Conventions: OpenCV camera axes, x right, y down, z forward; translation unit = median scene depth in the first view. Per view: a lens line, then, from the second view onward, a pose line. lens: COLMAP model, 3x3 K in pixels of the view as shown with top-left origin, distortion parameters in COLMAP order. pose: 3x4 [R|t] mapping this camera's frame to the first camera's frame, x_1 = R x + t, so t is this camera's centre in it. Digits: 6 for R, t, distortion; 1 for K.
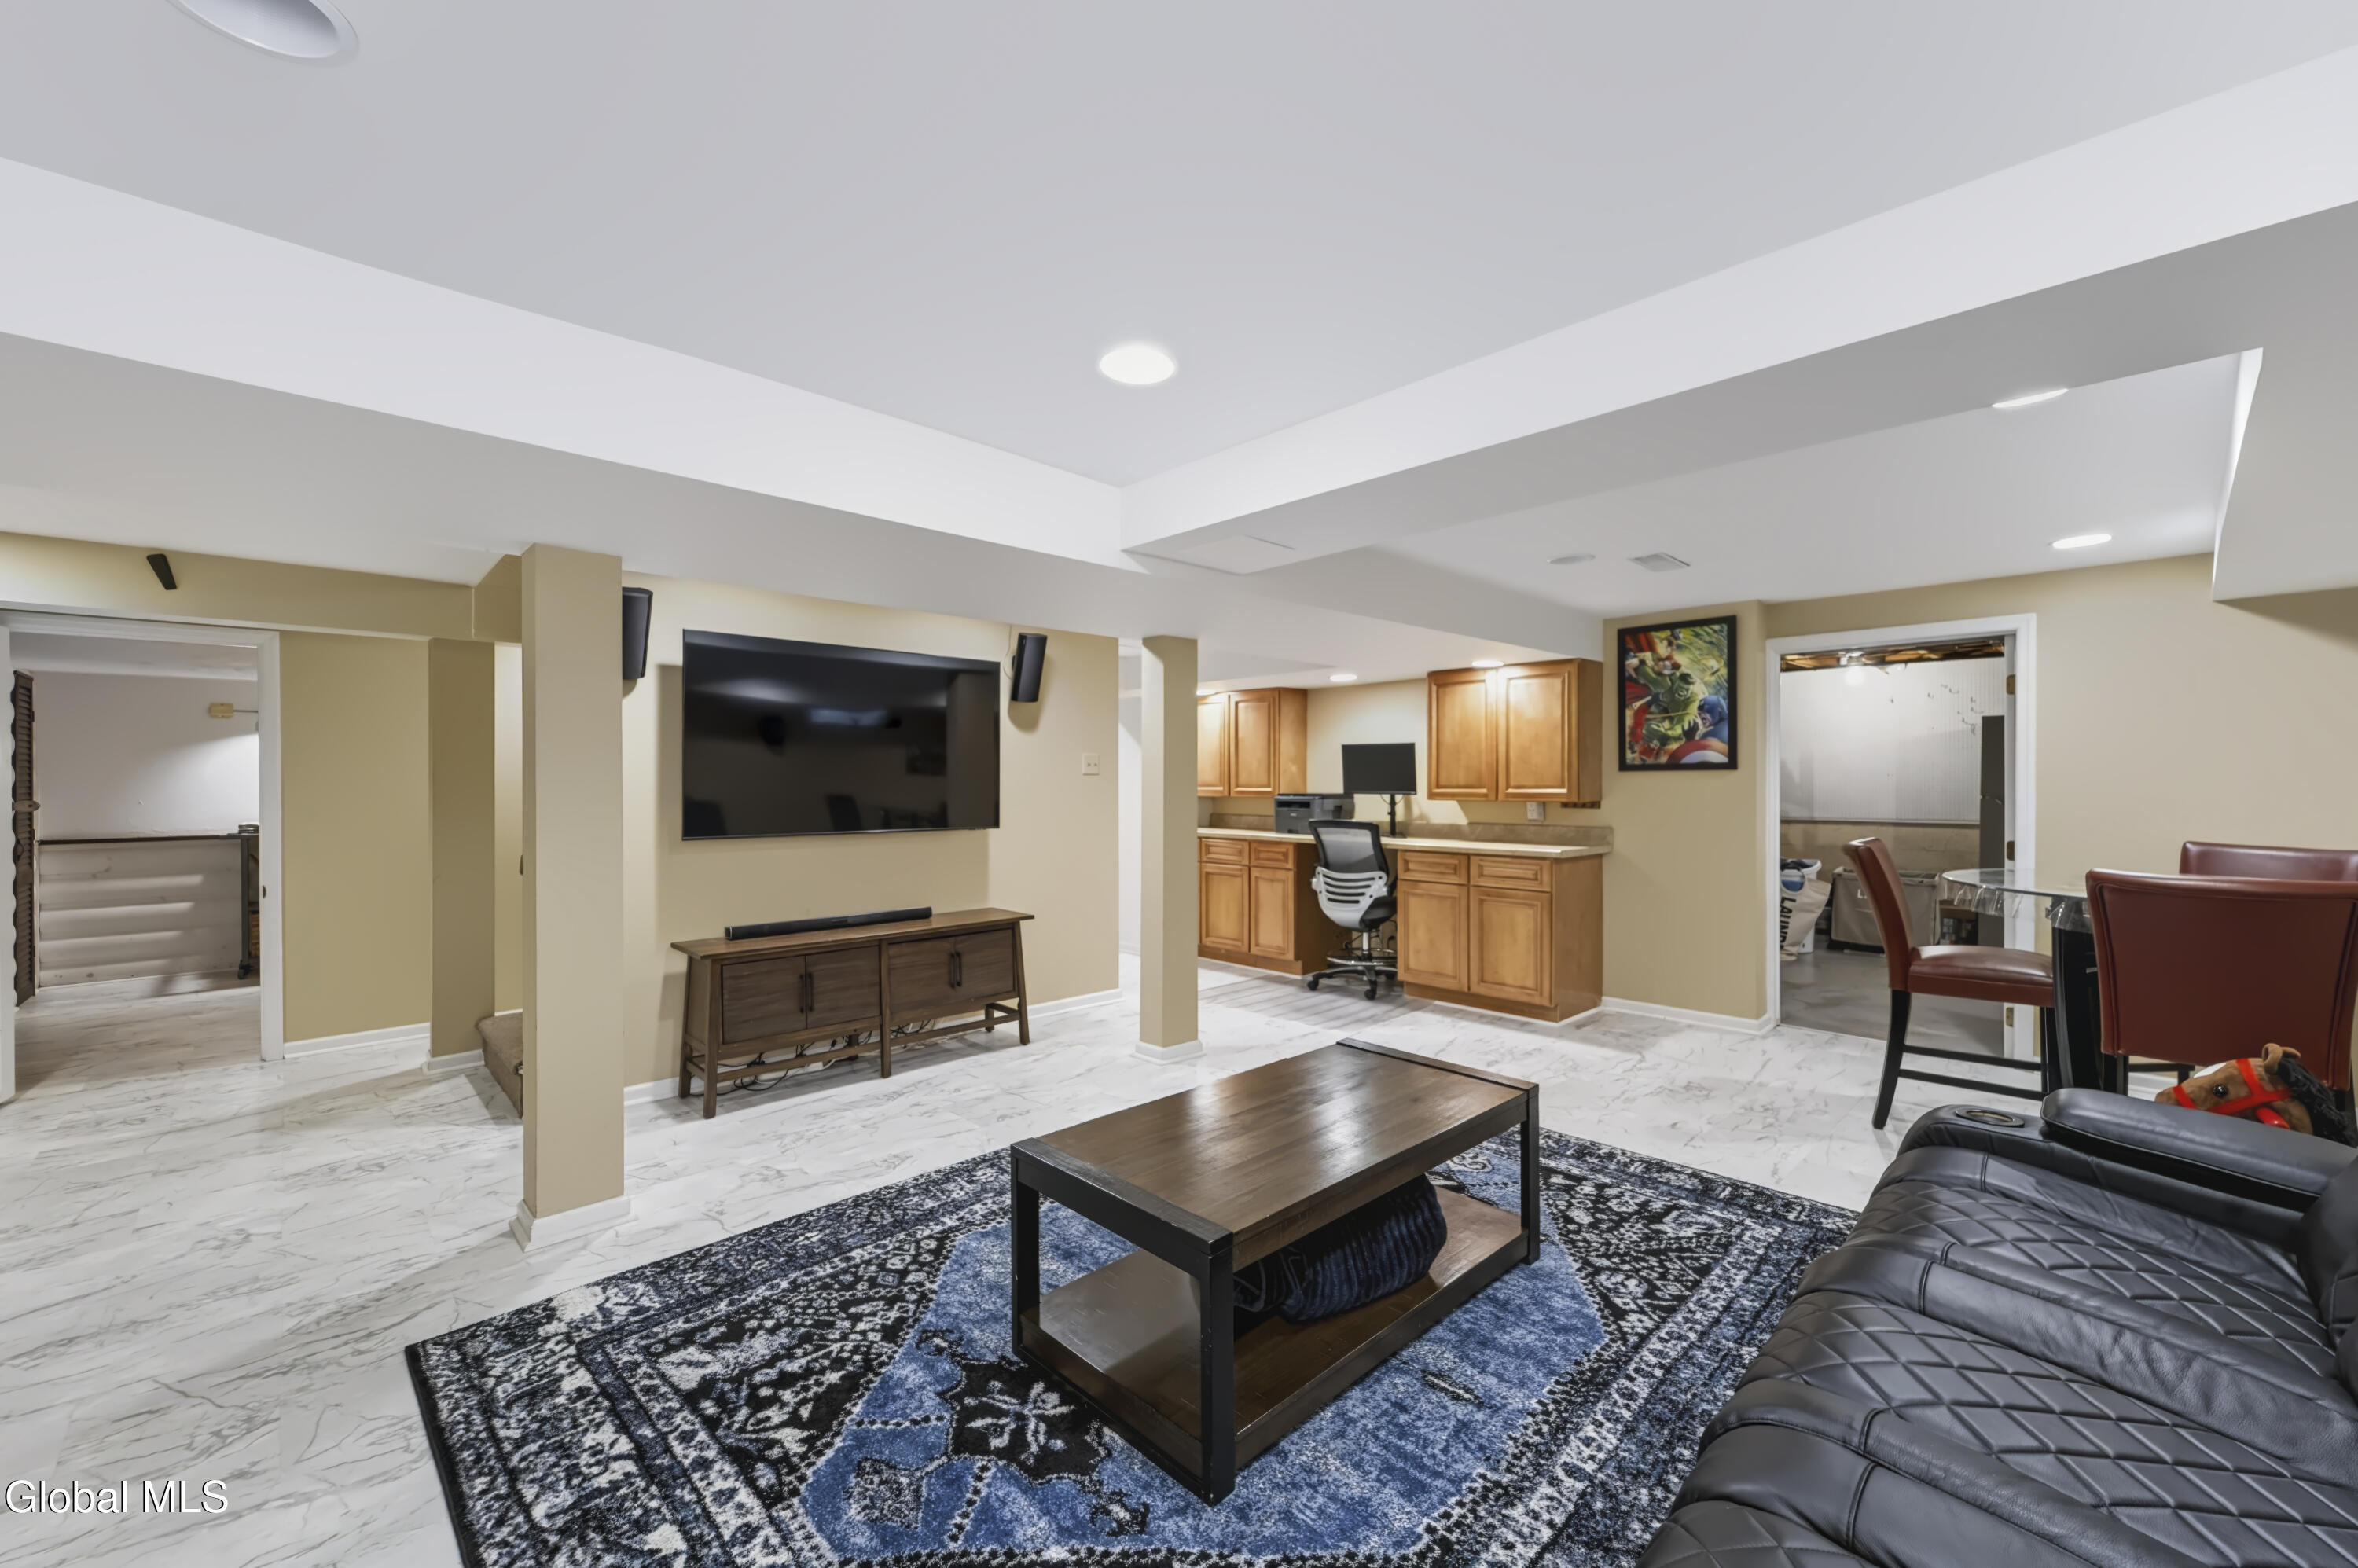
lens RADIAL K [[947.4, 0, 1179.7], [0, 947.4, 778.2], [0, 0, 1]] dist [0.001146, -0.000301]
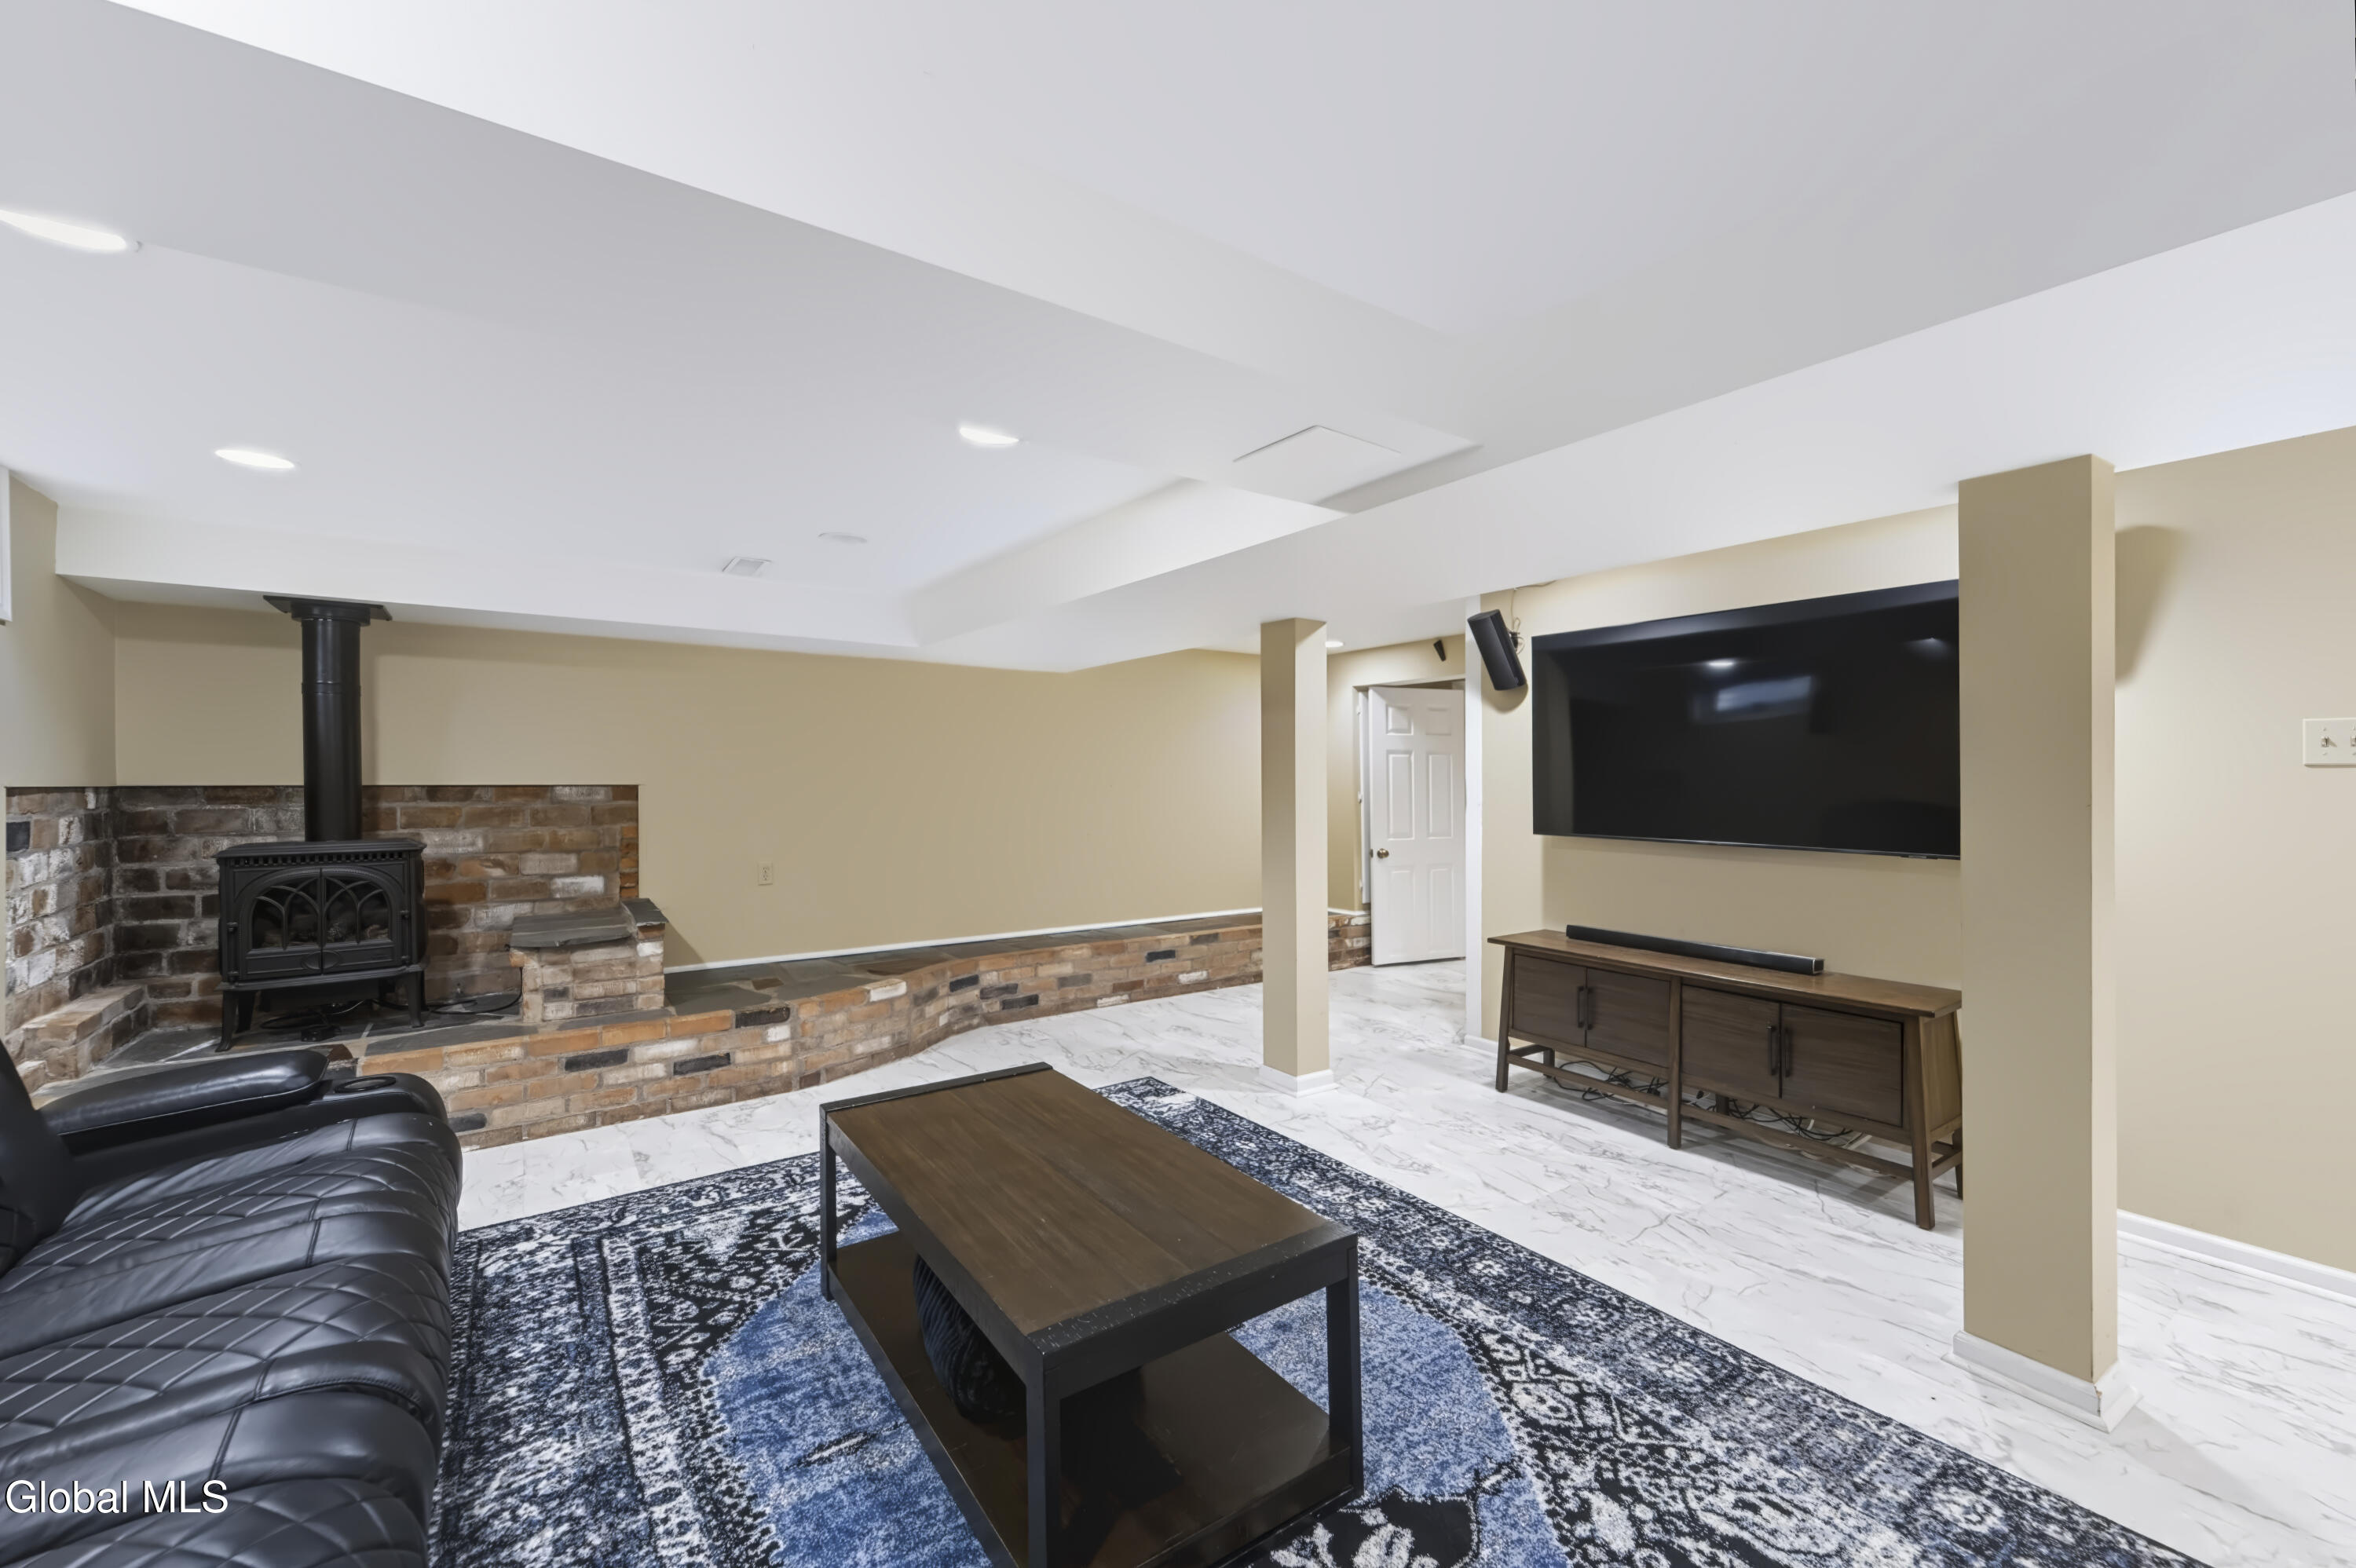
lens RADIAL K [[946.5, 0, 1179.1], [0, 946.5, 779.6], [0, 0, 1]] dist [0.001146, -0.000301]
pose [[-0.156190, 0.006148, -0.987708, 1.027134], [0.002597, 0.999980, 0.005814, -0.005440], [0.987724, -0.001657, -0.156203, 1.333706]]
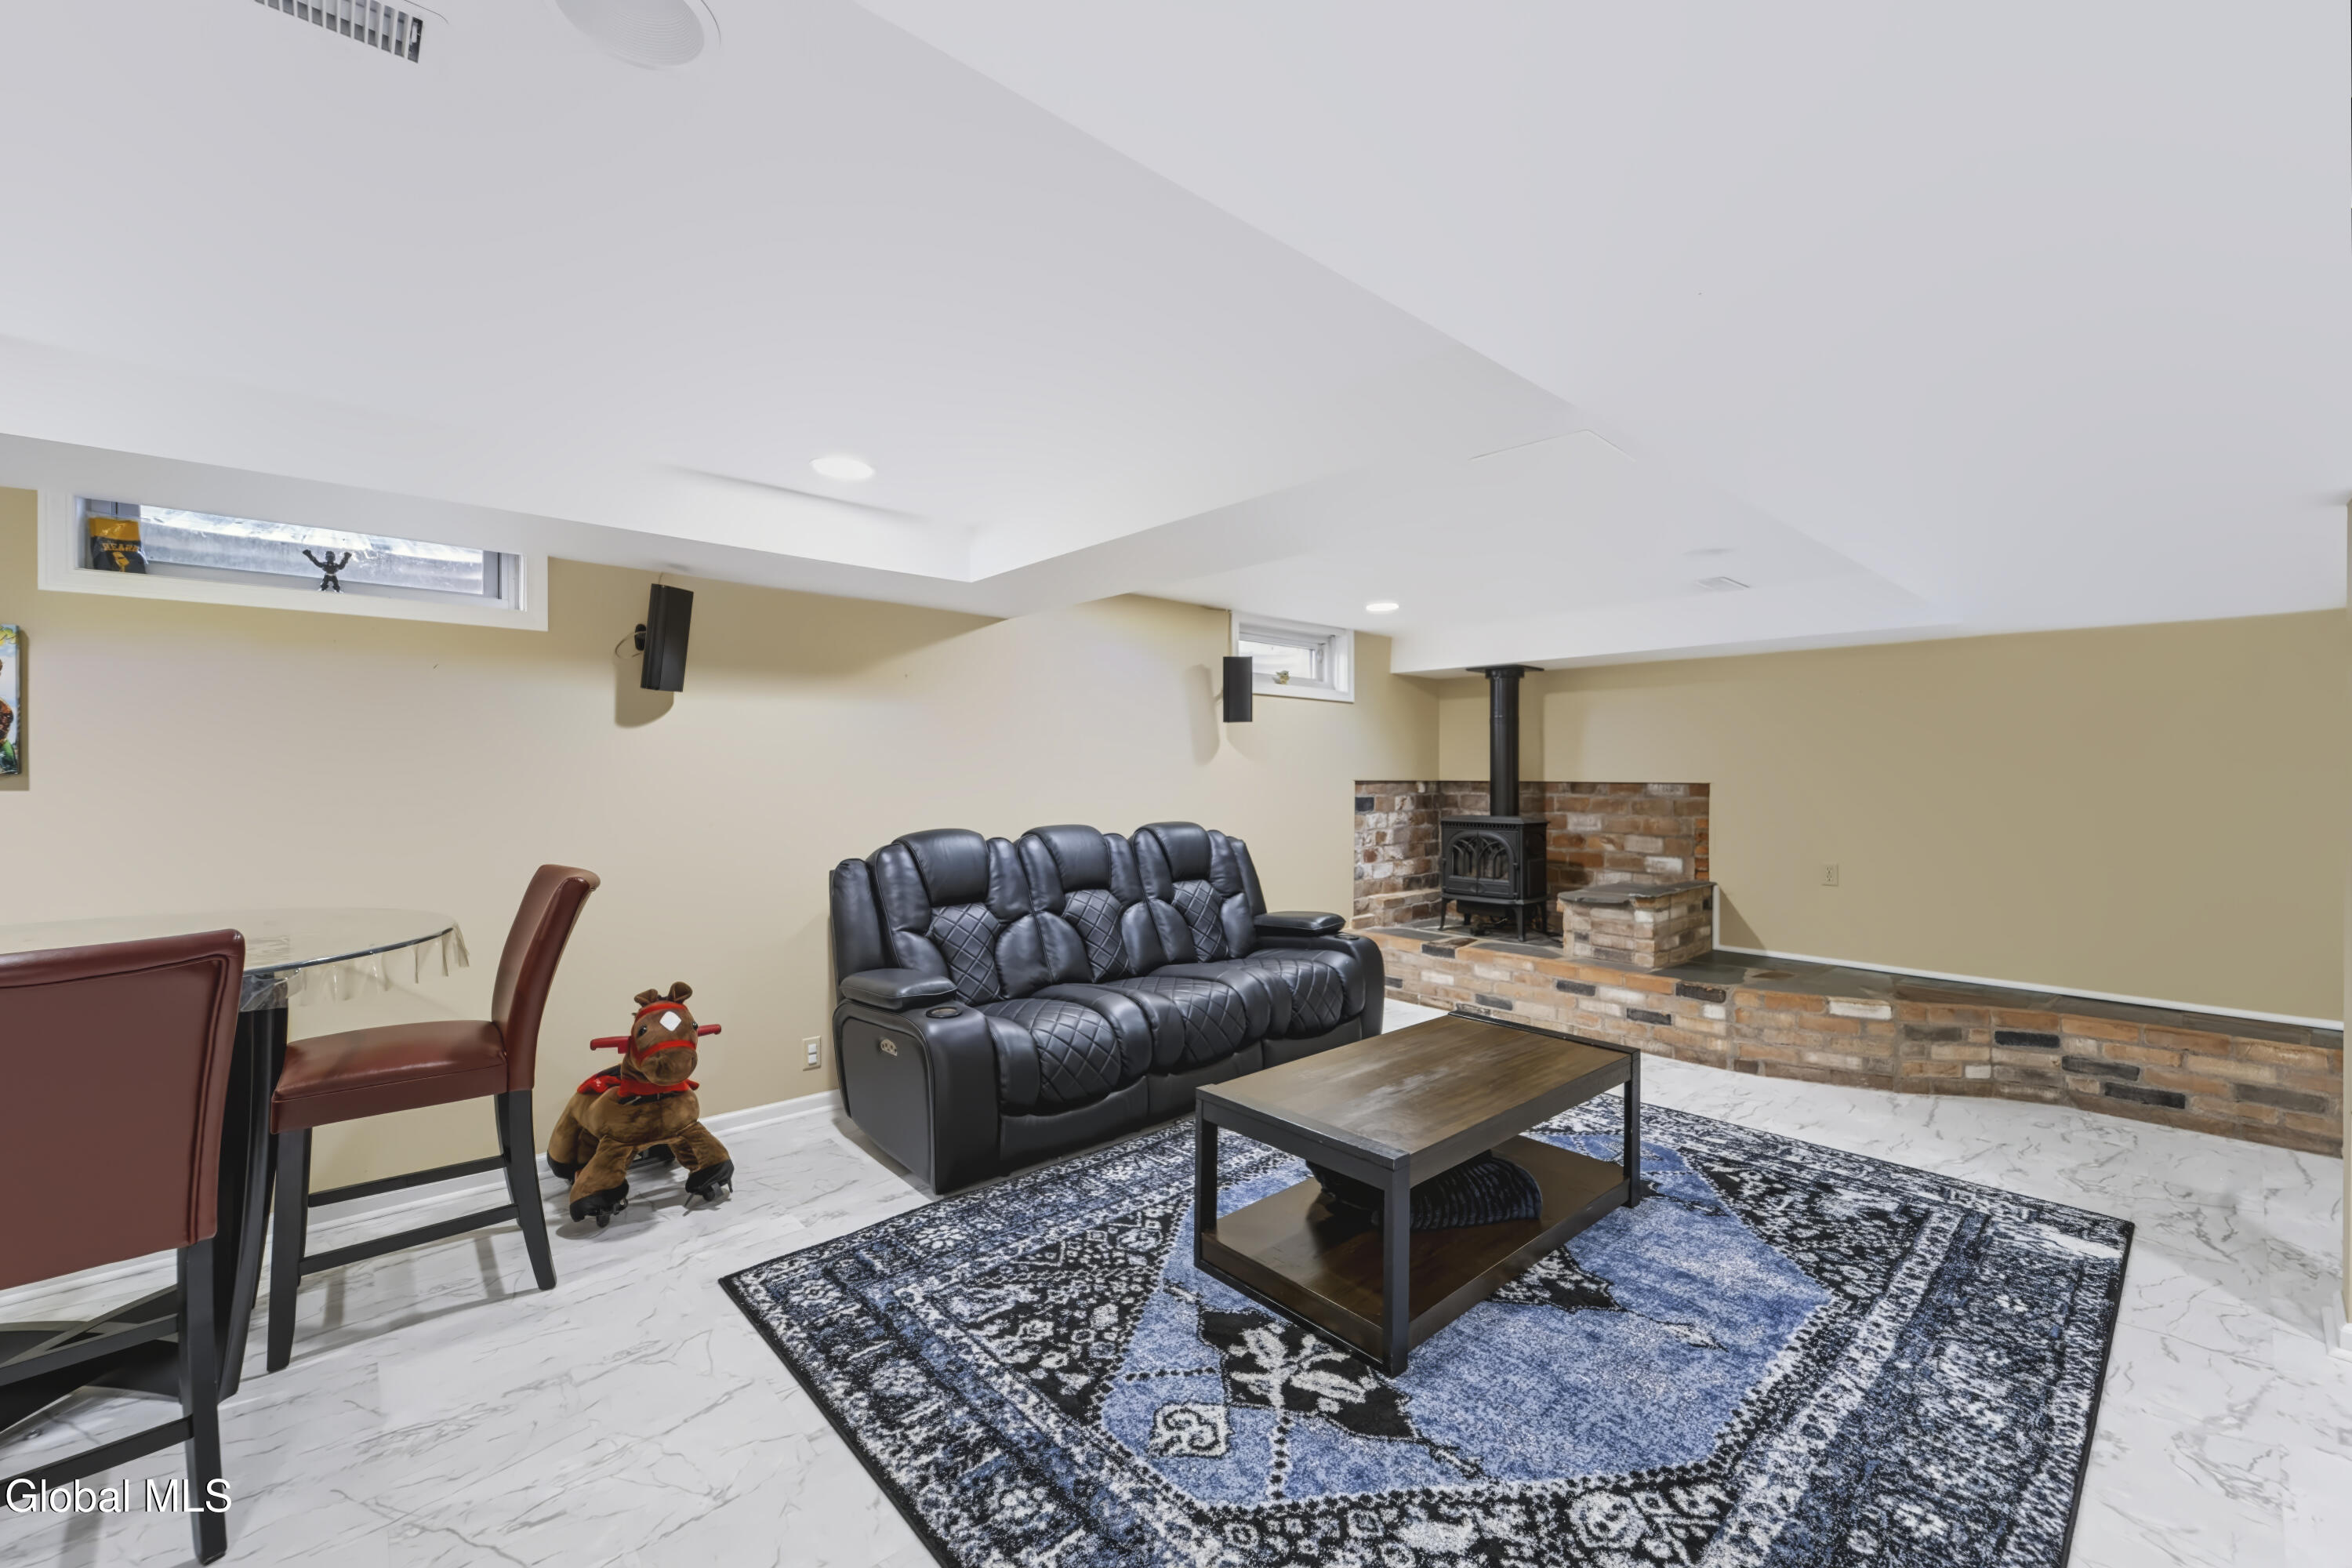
lens RADIAL K [[941.7, 0, 1173.1], [0, 941.7, 776.7], [0, 0, 1]] dist [-0.001185, 0.000114]
pose [[-0.999213, 0.001517, 0.039638, 0.418276], [0.001516, 0.999999, -0.000064, -0.002669], [-0.039638, -0.000004, -0.999214, 2.283087]]
